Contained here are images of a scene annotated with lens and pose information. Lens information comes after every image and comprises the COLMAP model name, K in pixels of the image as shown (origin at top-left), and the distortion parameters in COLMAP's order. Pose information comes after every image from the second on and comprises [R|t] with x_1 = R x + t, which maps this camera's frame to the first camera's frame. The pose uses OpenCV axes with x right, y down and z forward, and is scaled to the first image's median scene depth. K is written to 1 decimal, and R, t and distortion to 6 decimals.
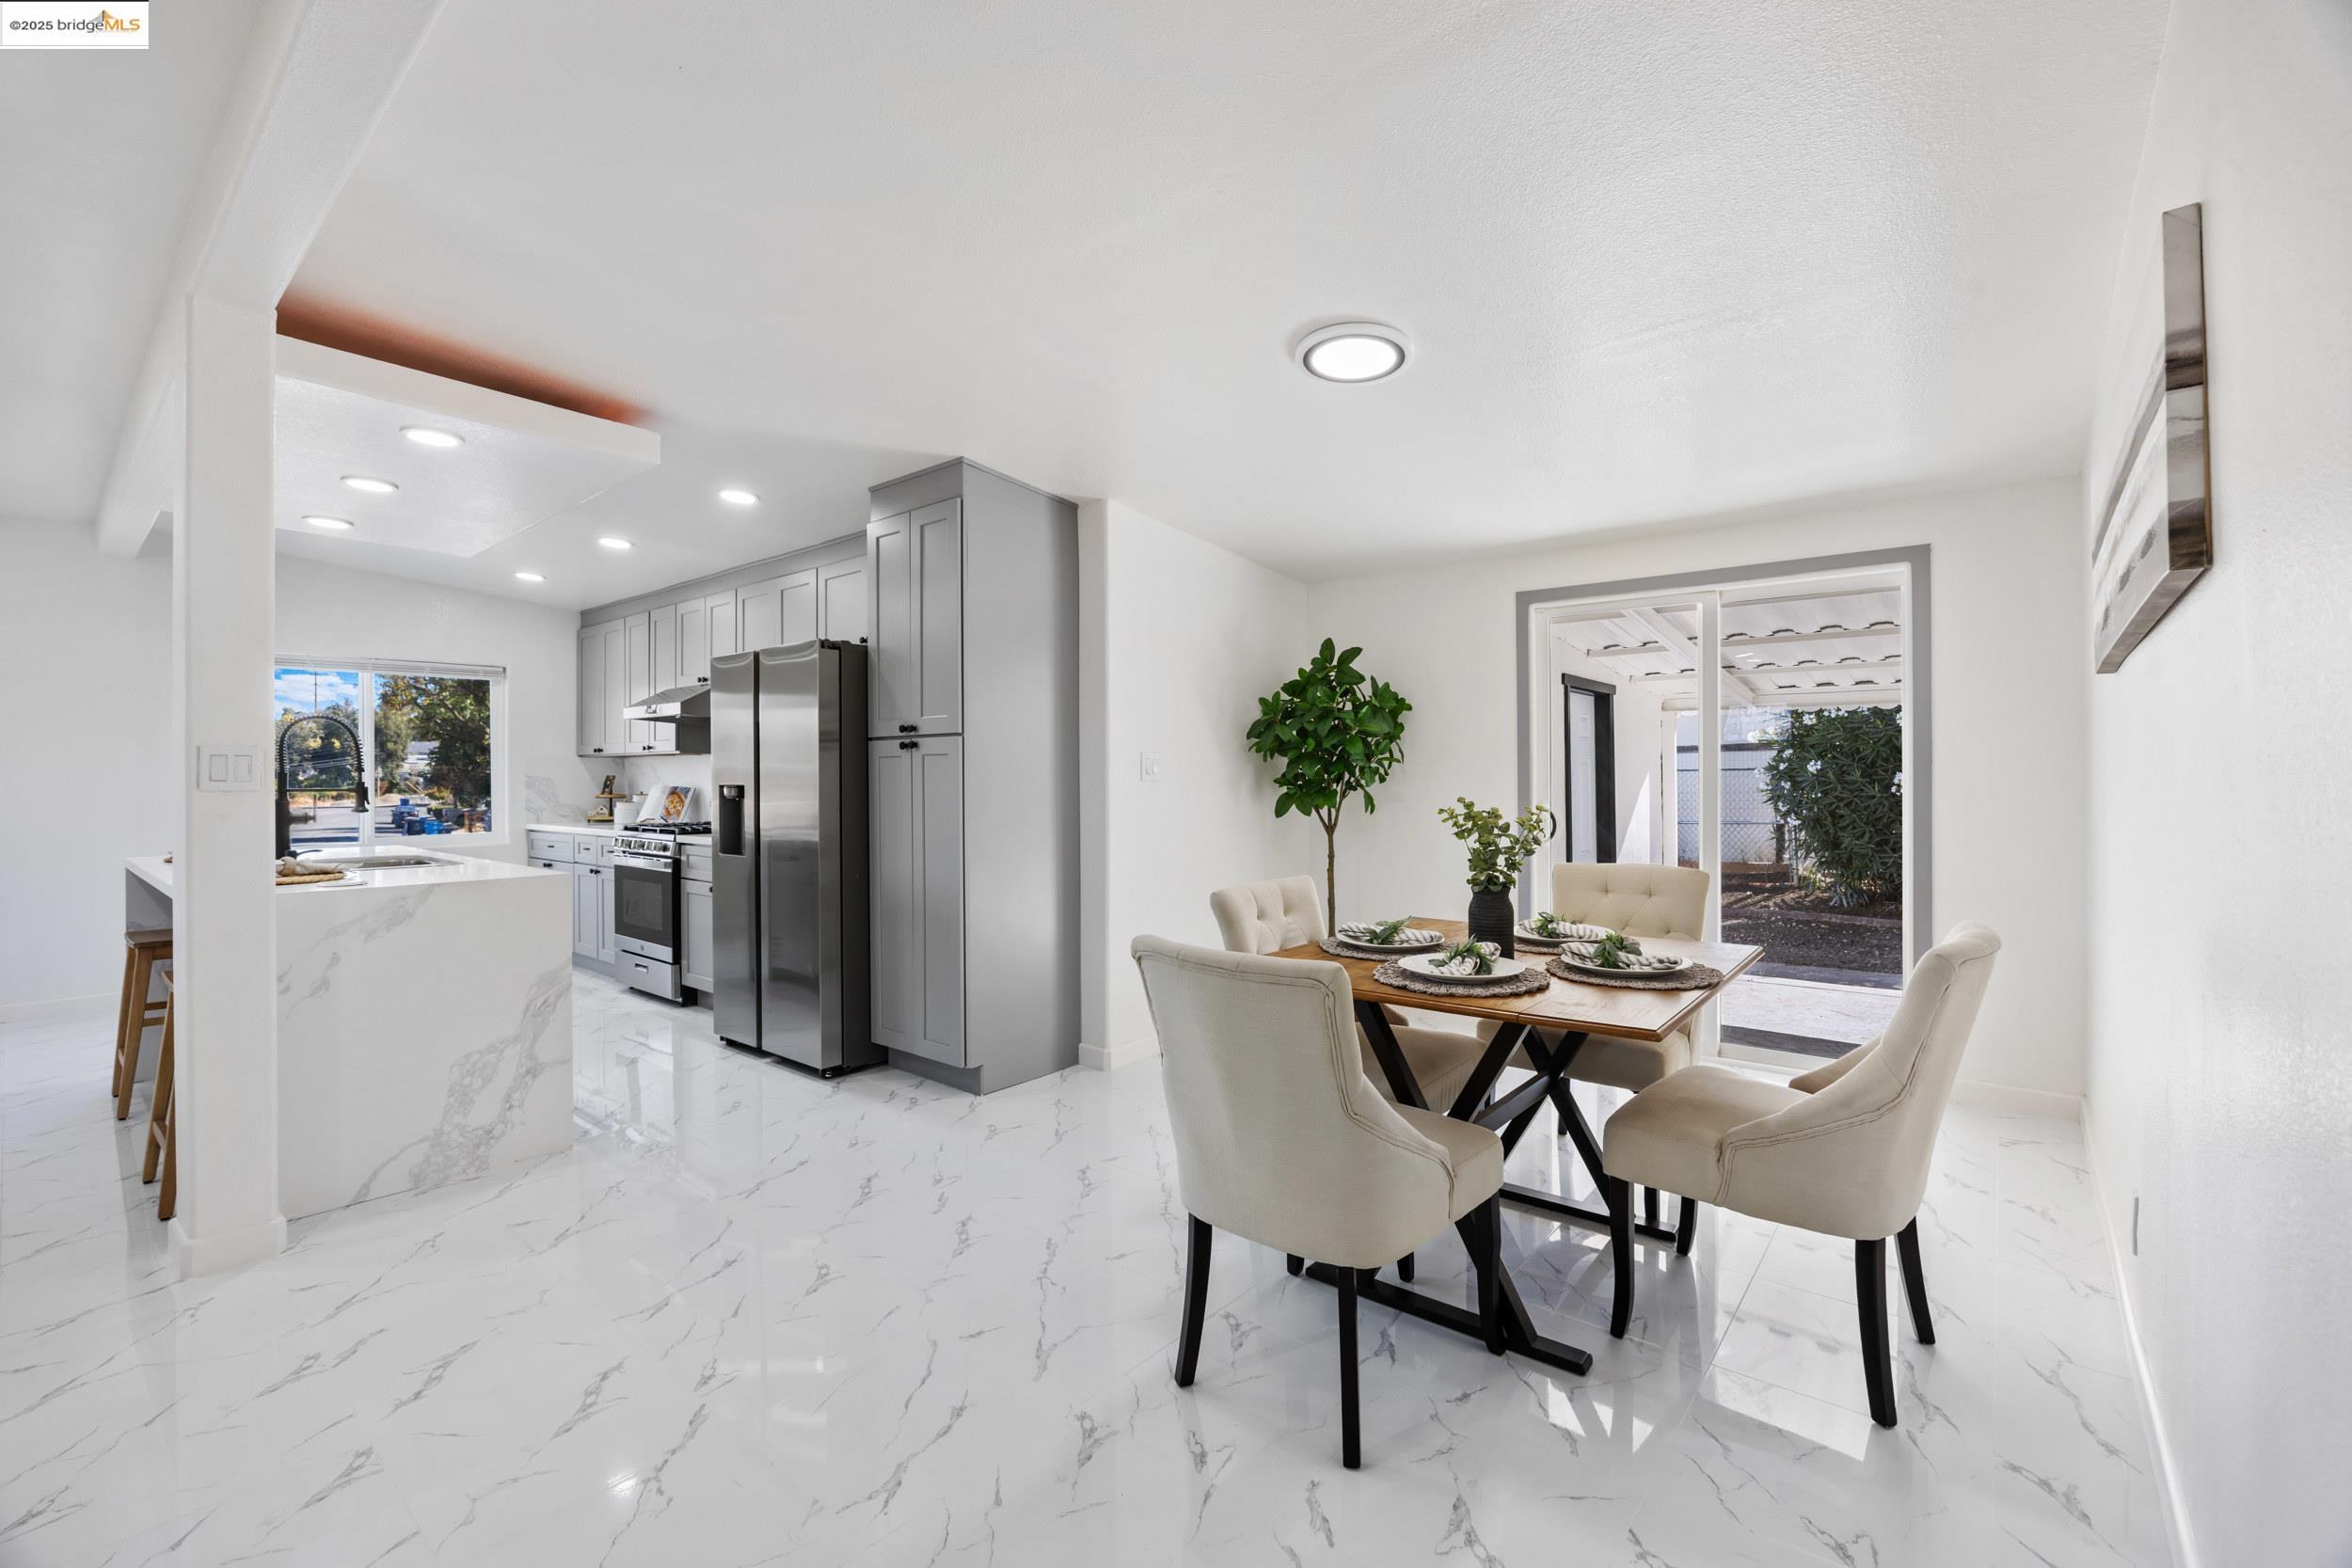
lens RADIAL K [[1047.9, 0, 1176.0], [0, 1047.9, 784.0], [0, 0, 1]] dist [-0.000527, -0.000334]
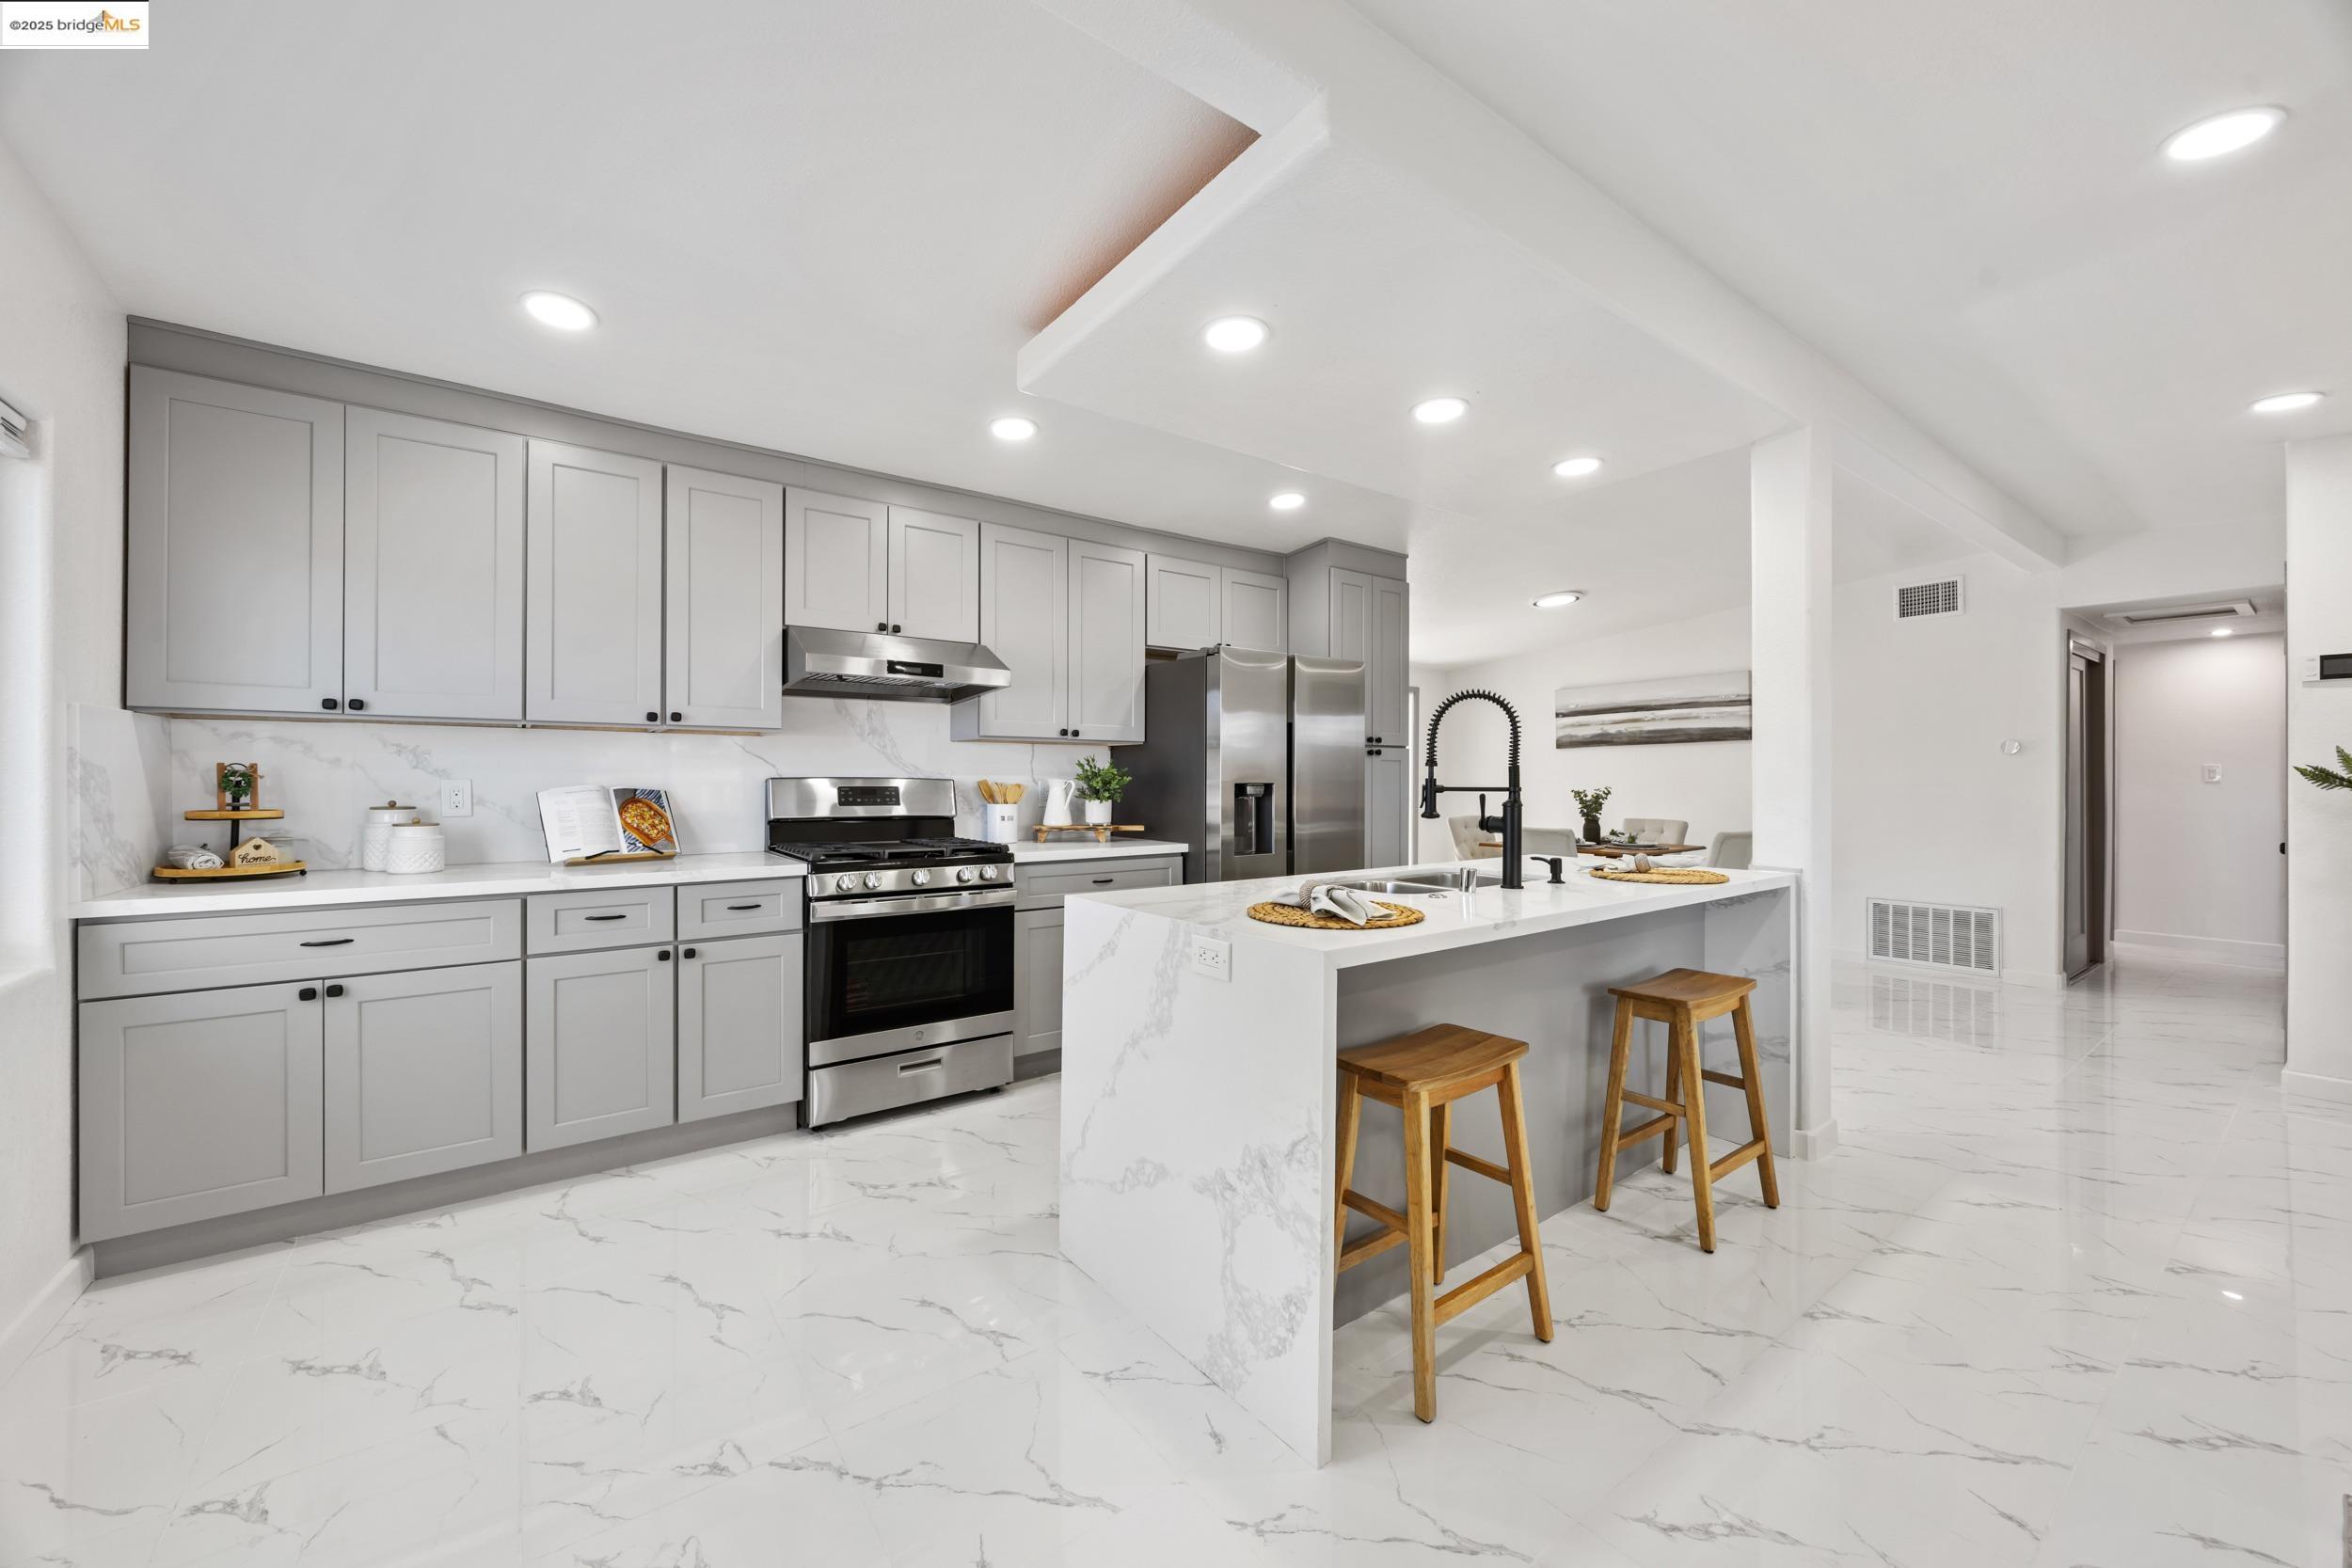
lens RADIAL K [[909.2, 0, 1201.2], [0, 909.2, 778.3], [0, 0, 1]] dist [-0.000875, -0.000196]
pose [[0.192208, 0.003613, 0.981347, -1.315396], [0.002705, 0.999987, -0.004211, -0.000083], [-0.981350, 0.003464, 0.192196, 0.923964]]
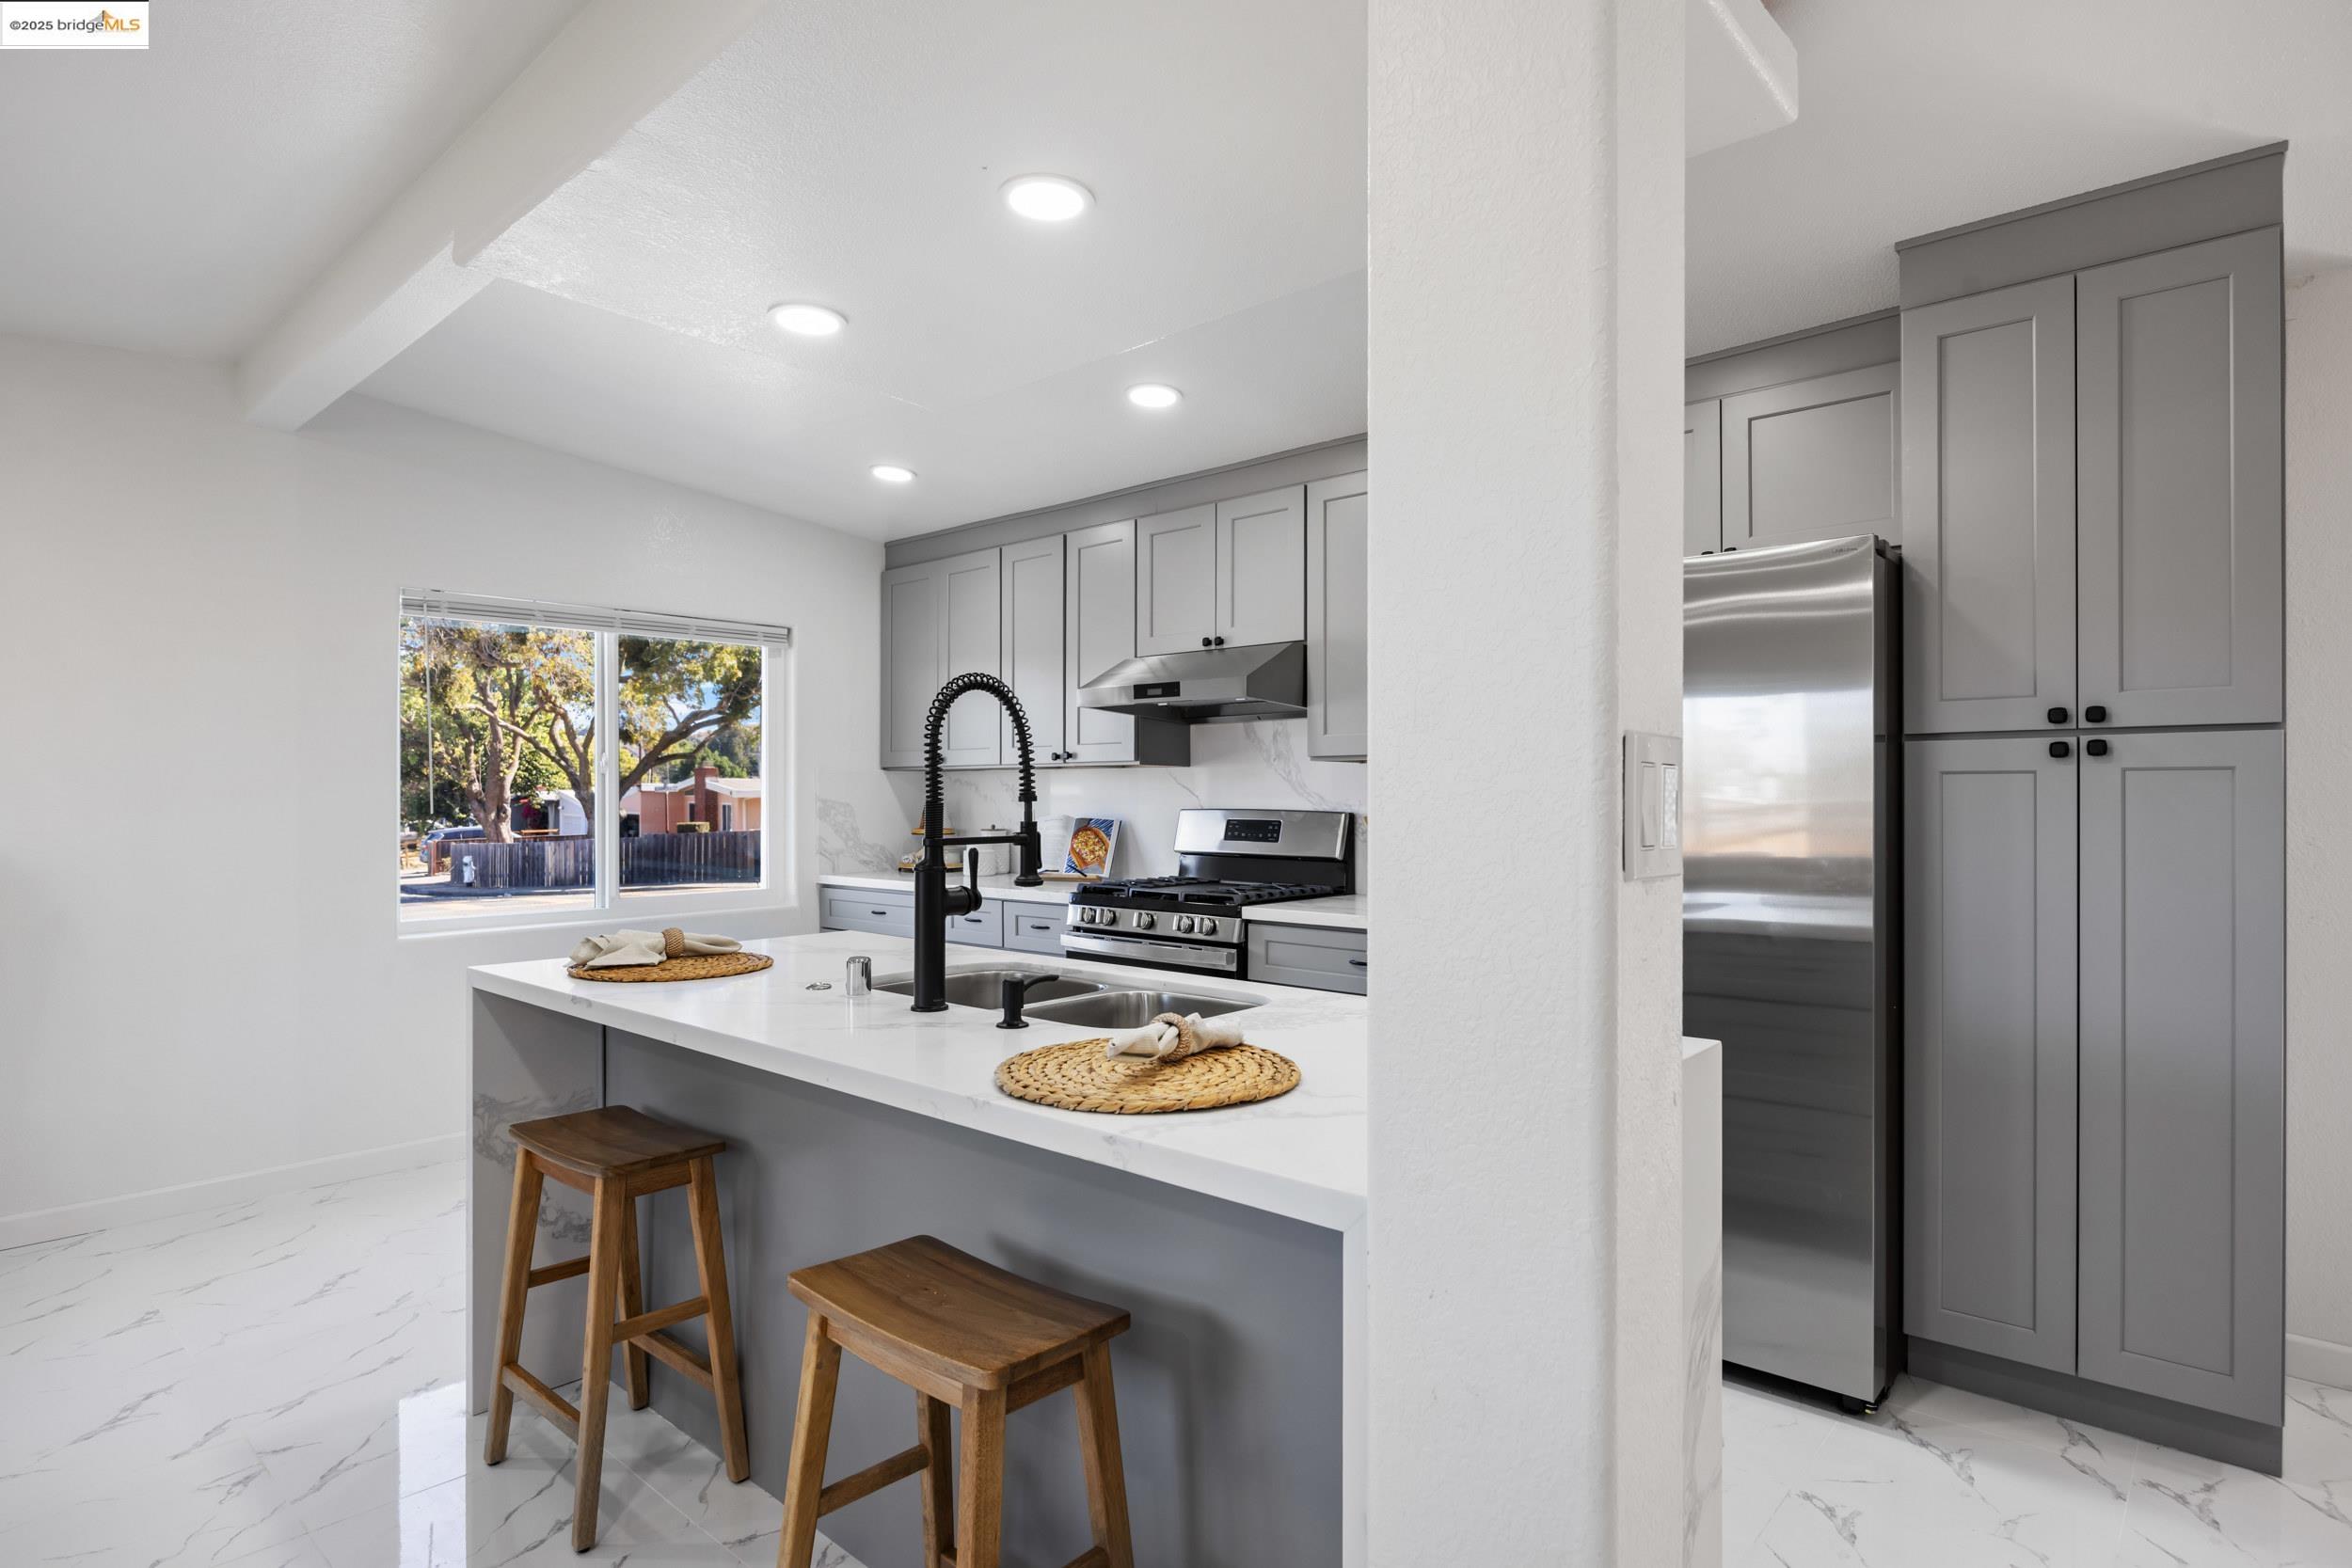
lens RADIAL K [[1265.8, 0, 1172.2], [0, 1265.8, 806.2], [0, 0, 1]] dist [0.005040, 0.000724]
pose [[0.999935, 0.002809, -0.011046, -0.624189], [-0.002786, 0.999994, 0.002073, -0.009470], [0.011052, -0.002042, 0.999937, 0.371414]]
